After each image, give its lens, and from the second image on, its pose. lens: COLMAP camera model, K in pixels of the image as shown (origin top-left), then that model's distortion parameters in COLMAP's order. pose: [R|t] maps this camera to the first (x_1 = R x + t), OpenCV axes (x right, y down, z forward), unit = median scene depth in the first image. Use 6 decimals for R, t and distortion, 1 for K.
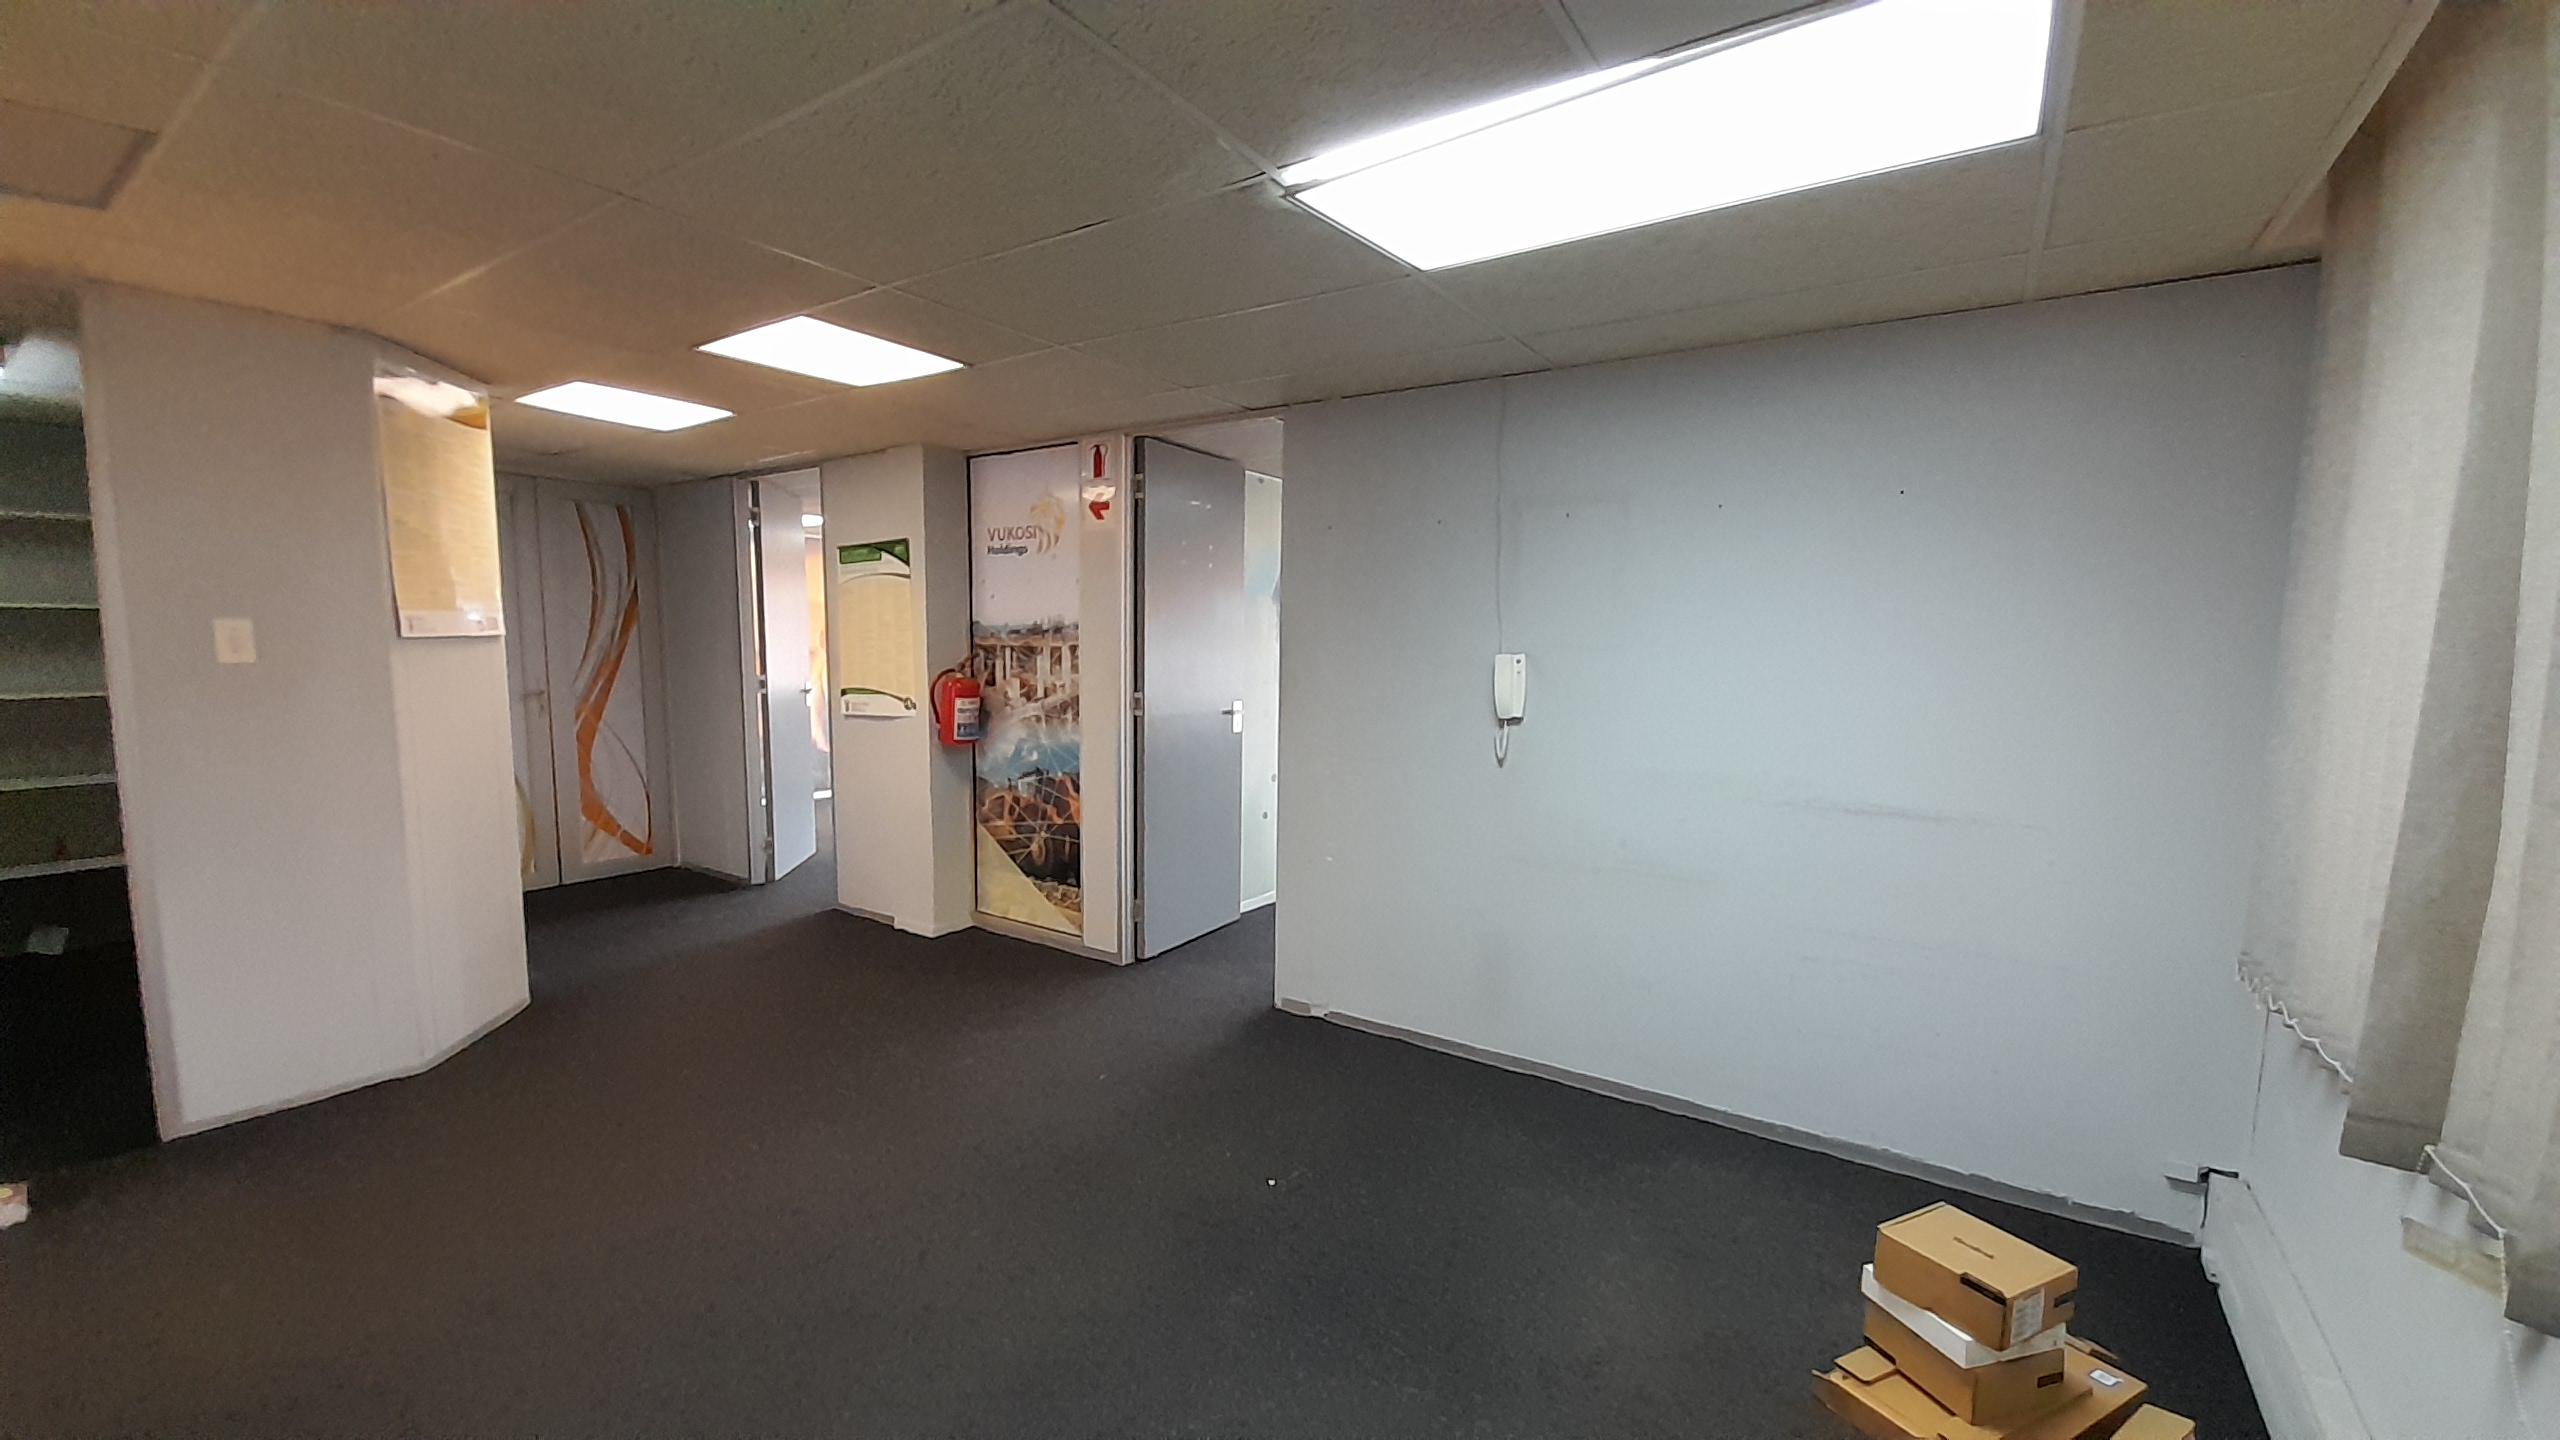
lens RADIAL K [[1018.2, 0, 1282.9], [0, 1018.2, 751.7], [0, 0, 1]] dist [0.022494, -0.013905]
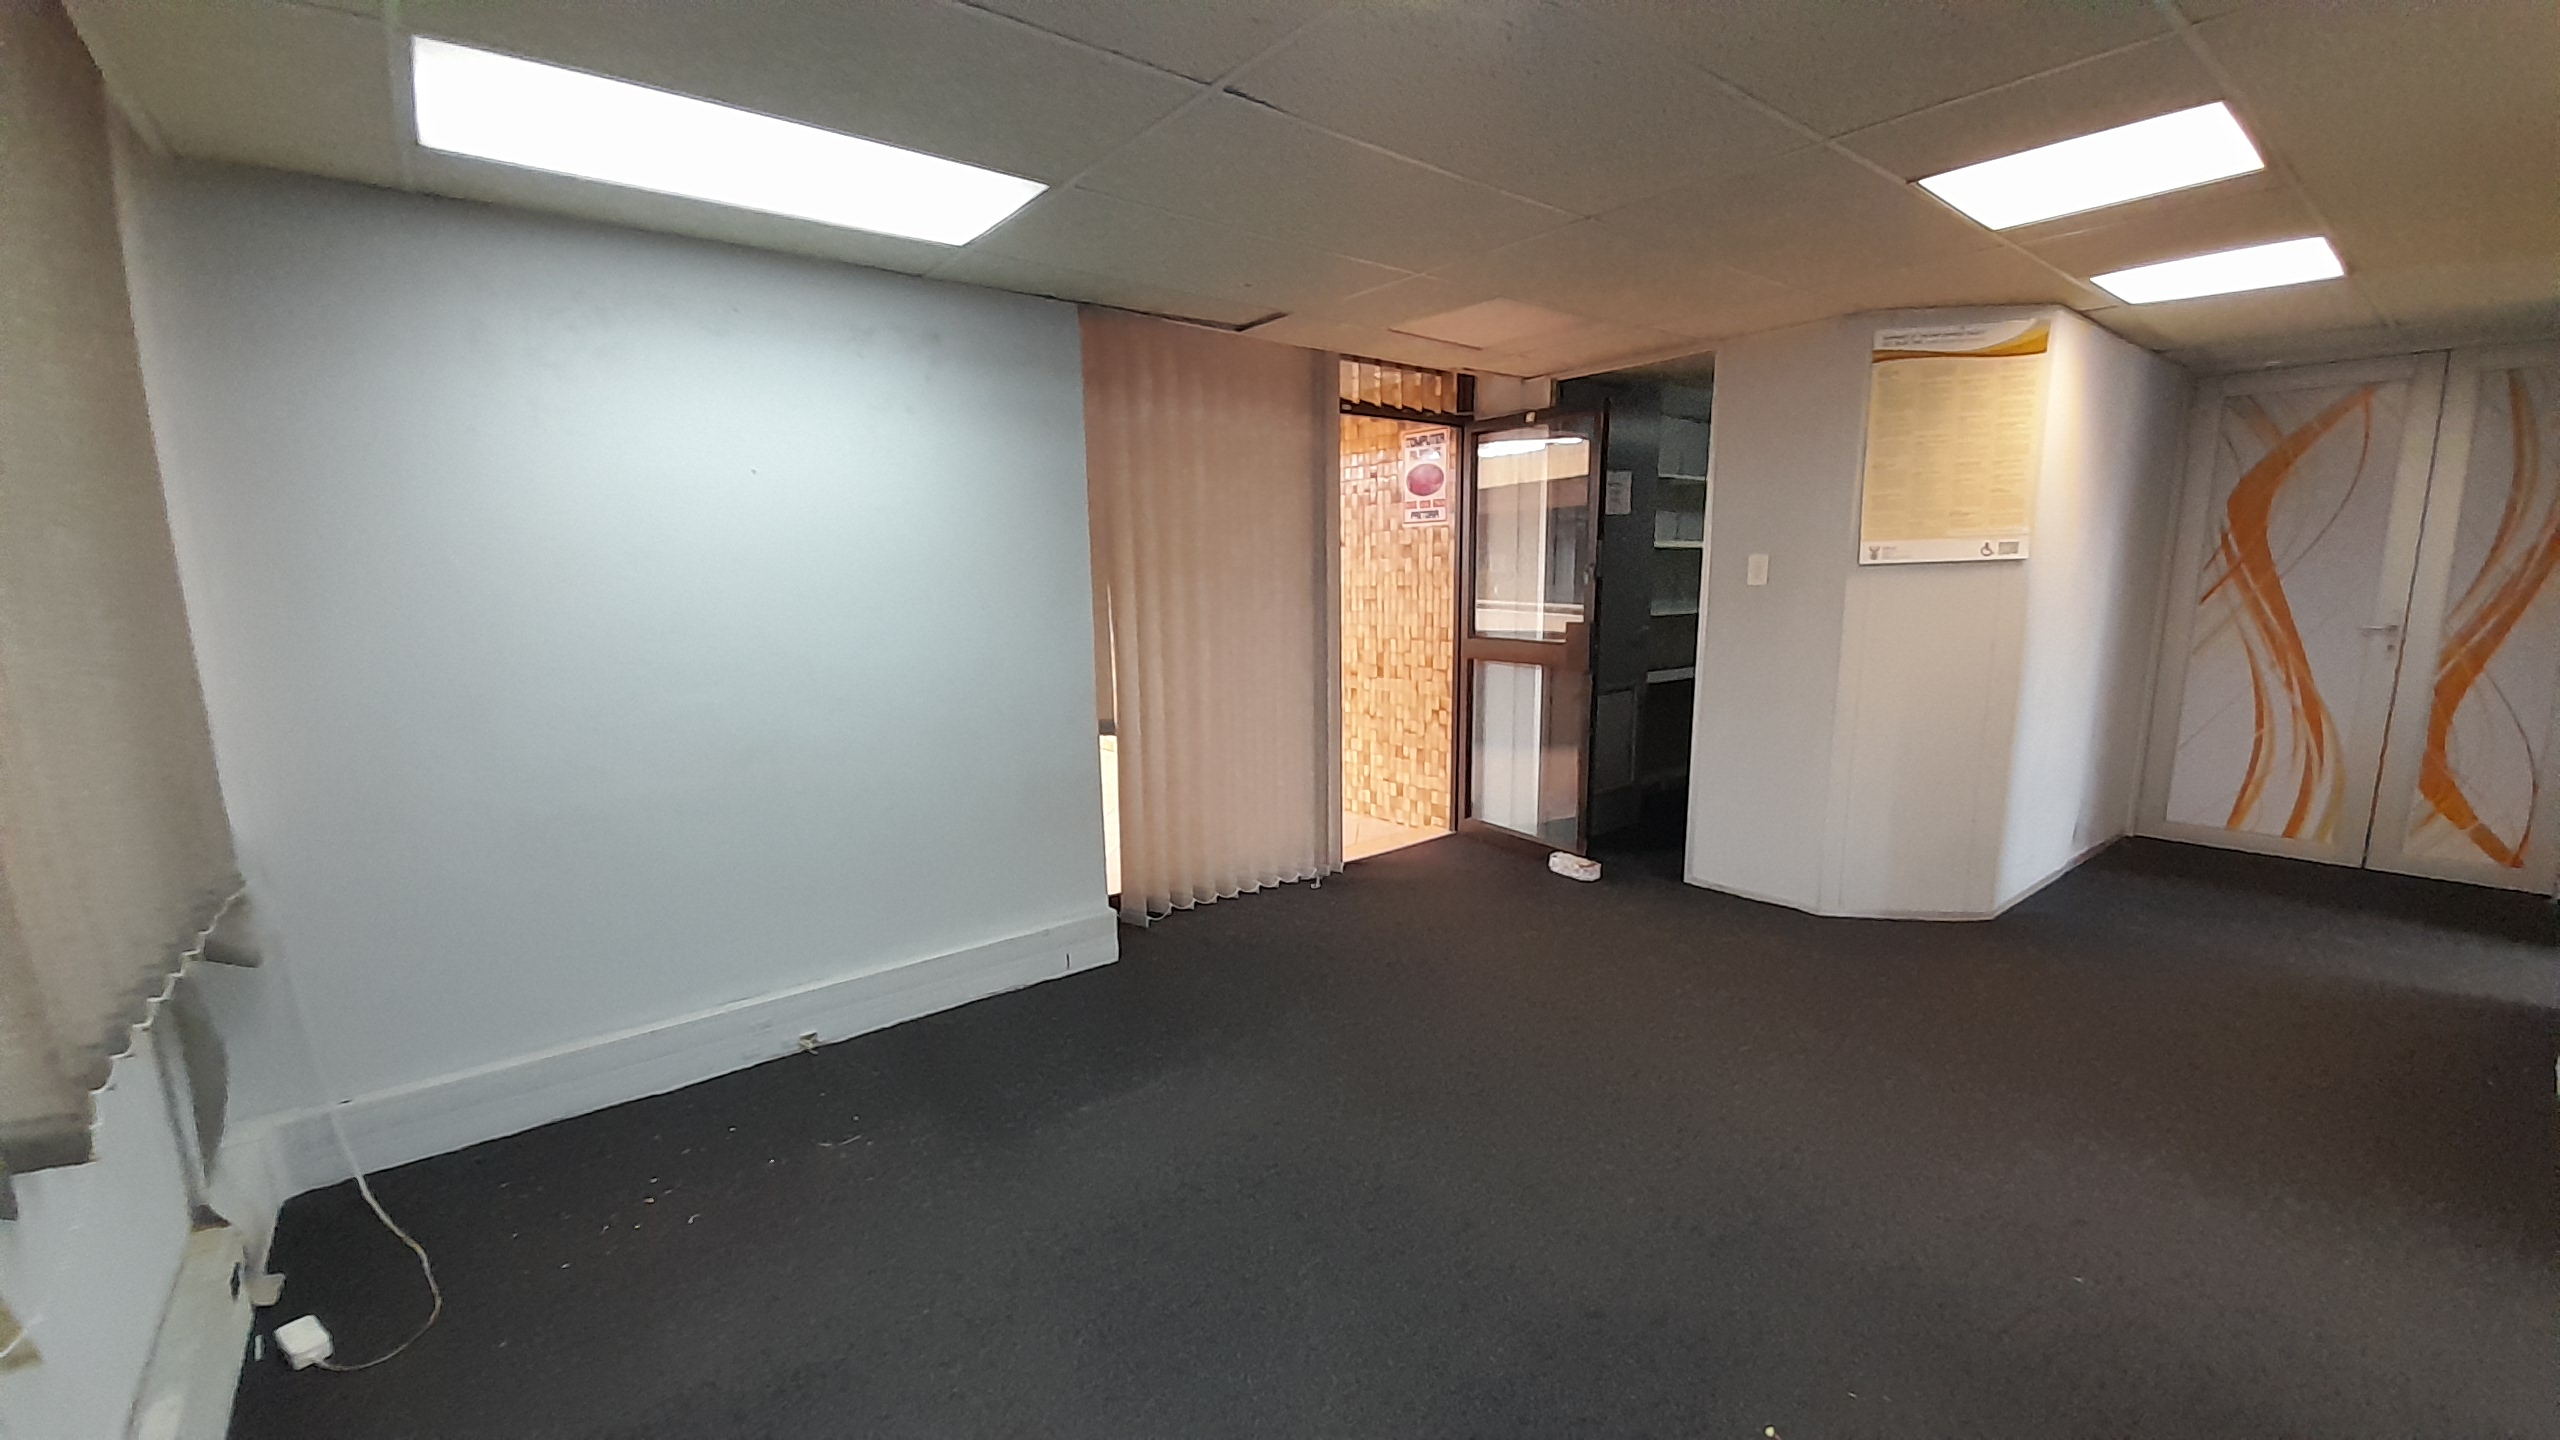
lens RADIAL K [[1018.2, 0, 1284.2], [0, 1018.2, 749.9], [0, 0, 1]] dist [0.022494, -0.013905]
pose [[-0.285065, 0.156481, -0.945649, 0.282176], [-0.092602, 0.977473, 0.189662, -0.035153], [0.954025, 0.141635, -0.264152, 0.383542]]
